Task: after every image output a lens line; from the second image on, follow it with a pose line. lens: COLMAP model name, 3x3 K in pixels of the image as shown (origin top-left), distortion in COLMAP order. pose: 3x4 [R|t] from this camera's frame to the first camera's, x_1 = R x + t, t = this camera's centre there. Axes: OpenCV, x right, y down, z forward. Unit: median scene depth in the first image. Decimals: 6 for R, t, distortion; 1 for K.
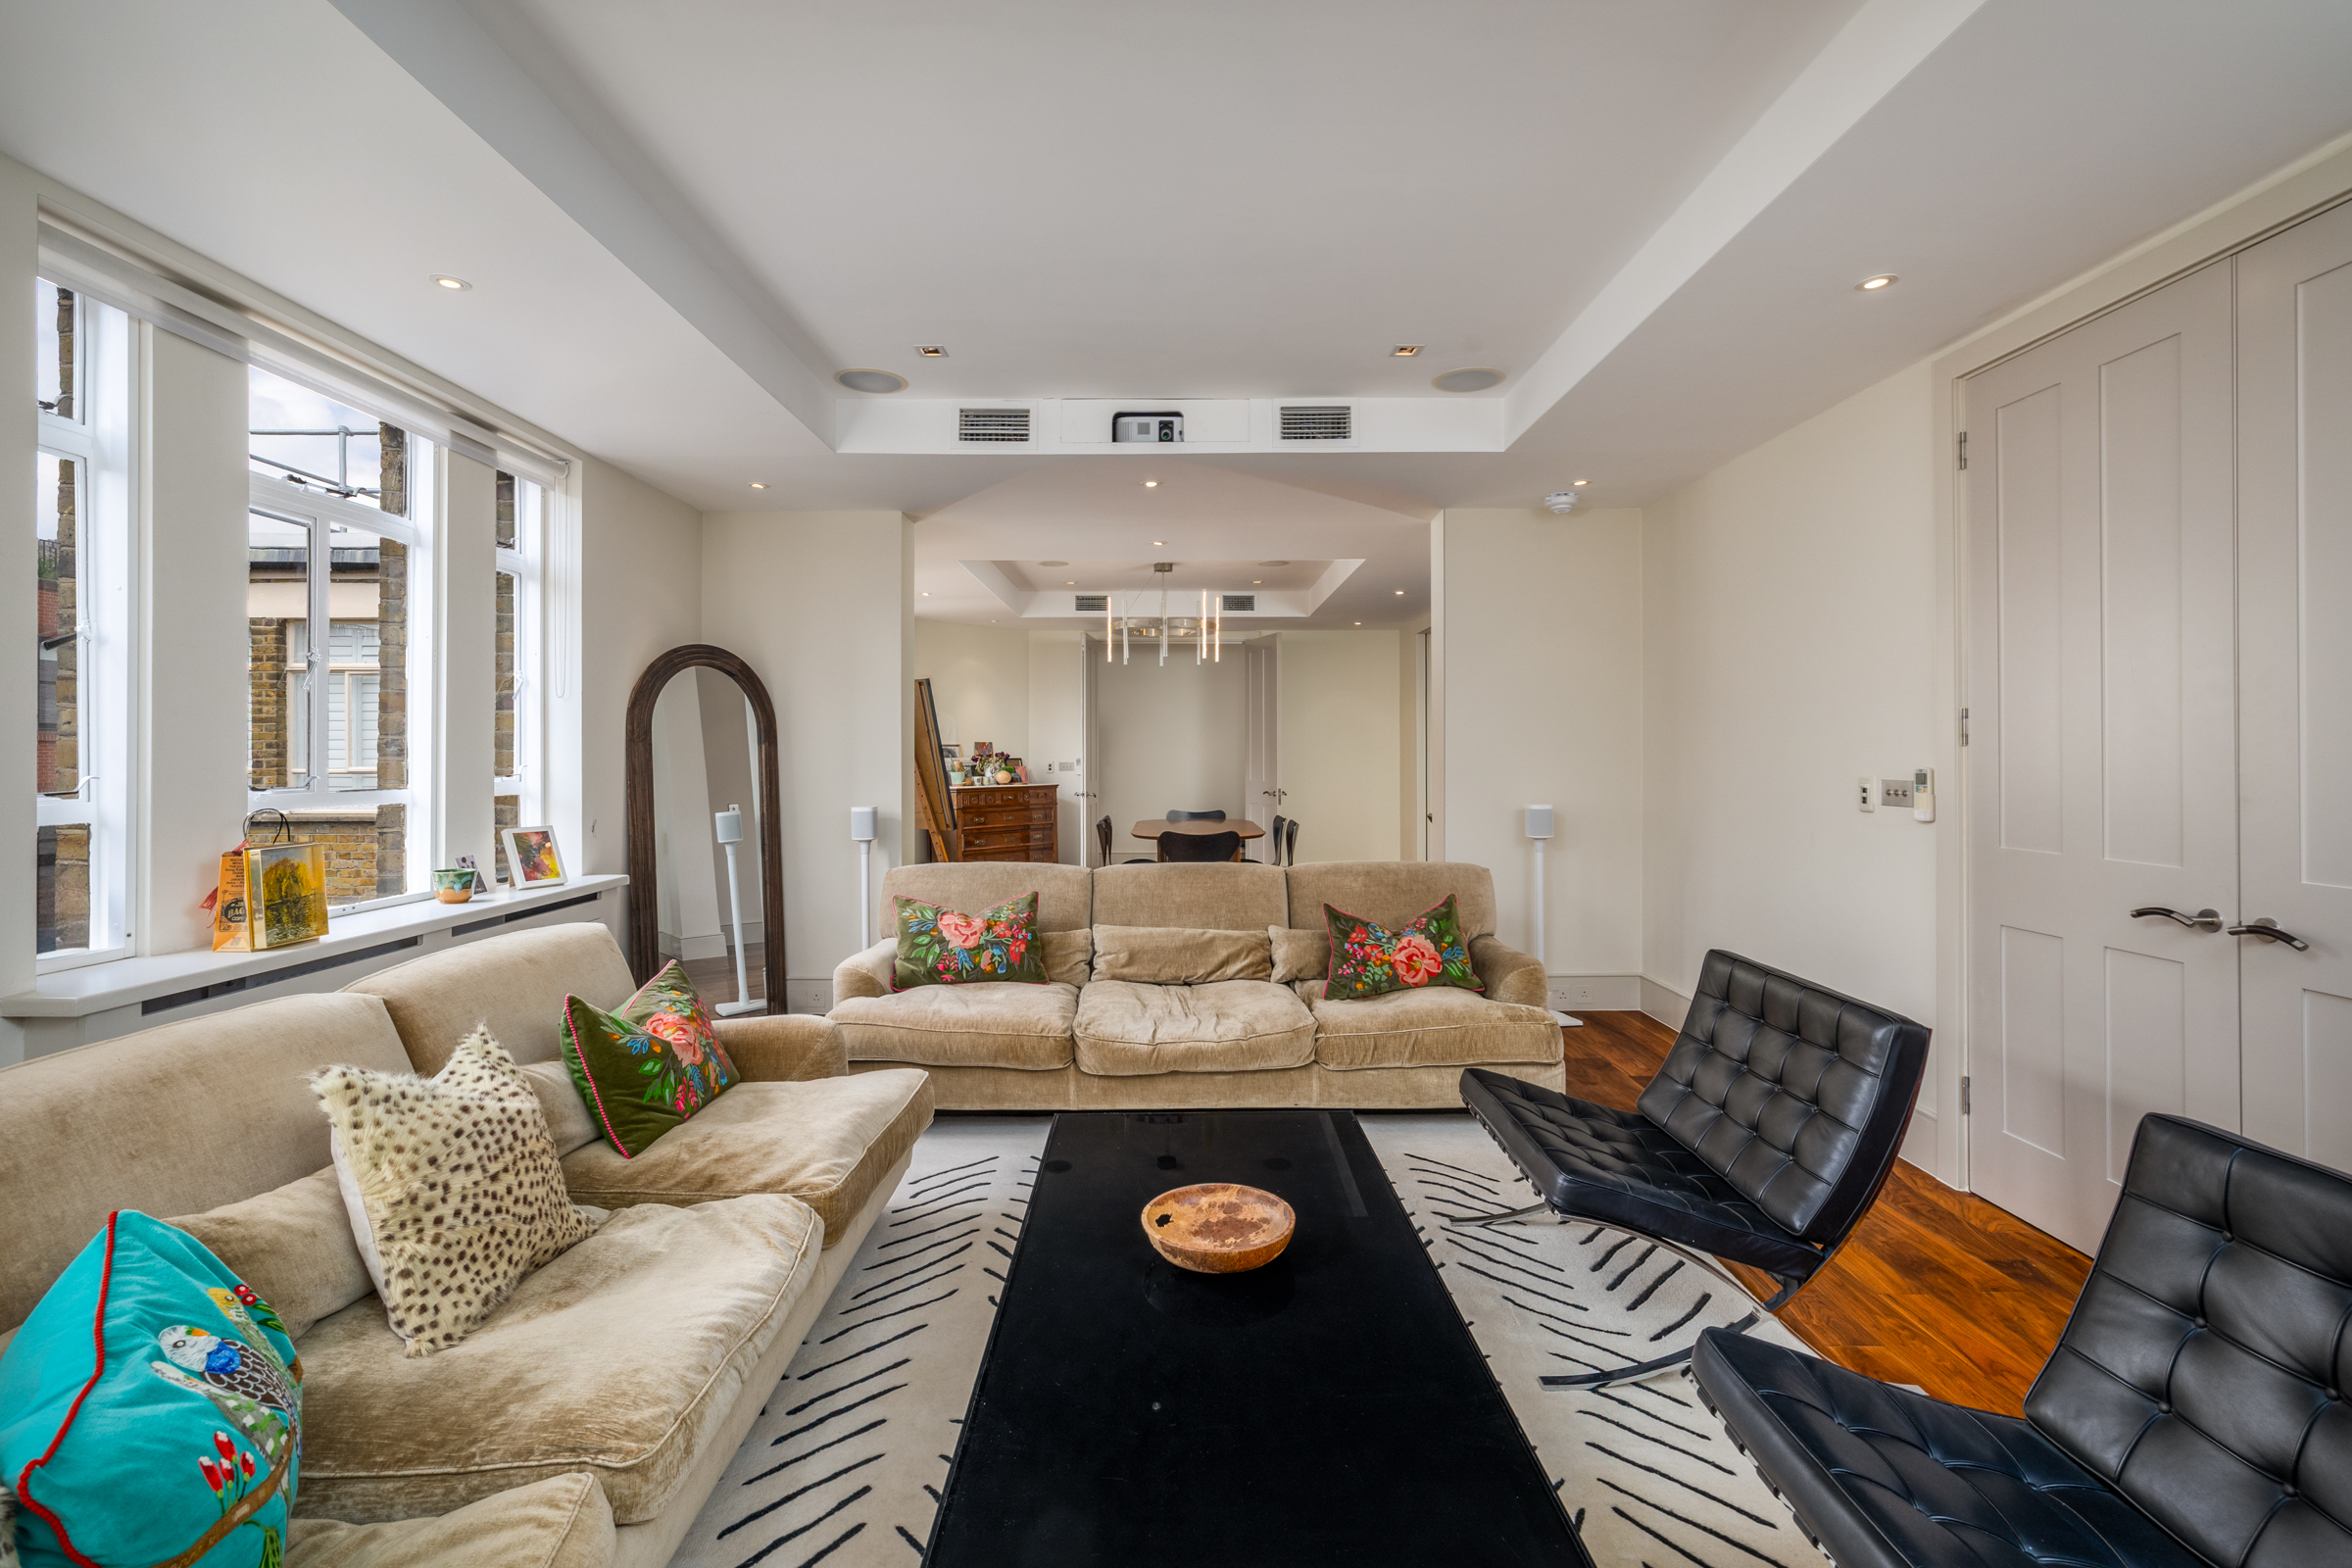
lens RADIAL K [[1006.0, 0, 1176.0], [0, 1006.0, 784.0], [0, 0, 1]] dist [-0.013045, 0.000037]
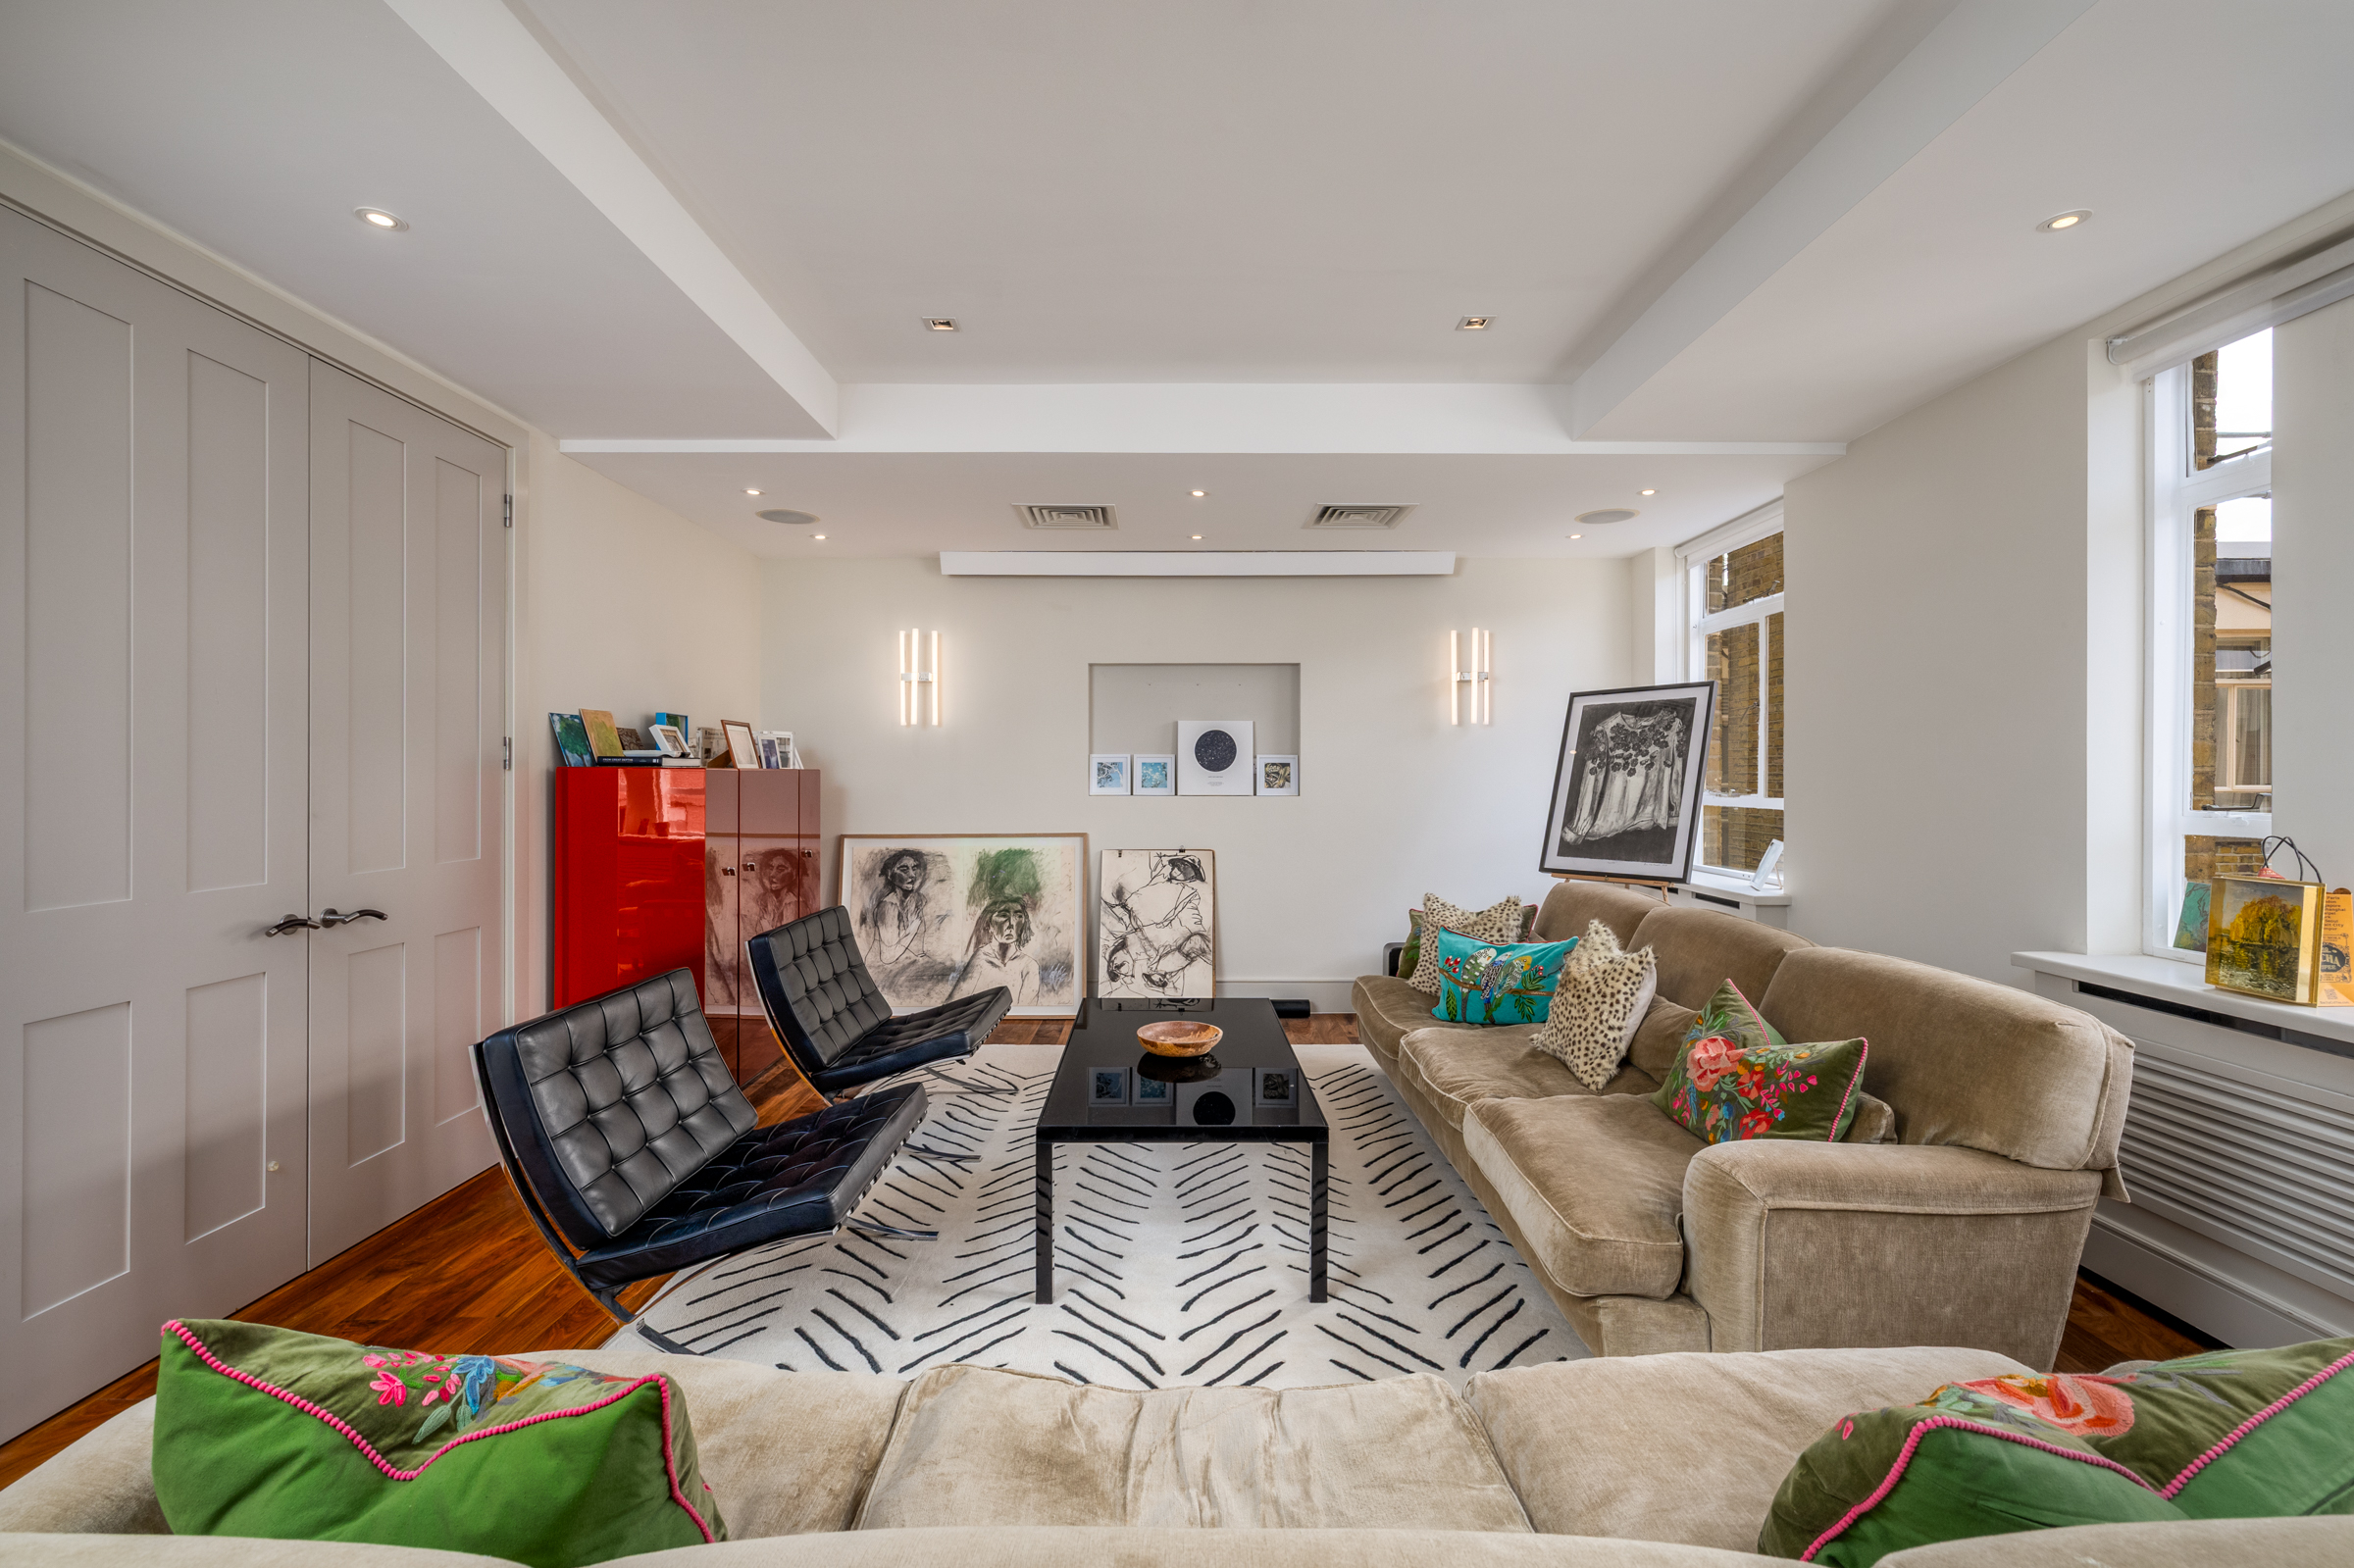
lens RADIAL K [[1006.7, 0, 1177.0], [0, 1006.7, 784.0], [0, 0, 1]] dist [-0.013045, 0.000037]
pose [[-0.999983, -0.001831, -0.005623, 0.050918], [-0.002024, 0.999398, 0.034621, -0.058674], [0.005556, 0.034632, -0.999385, 2.215555]]
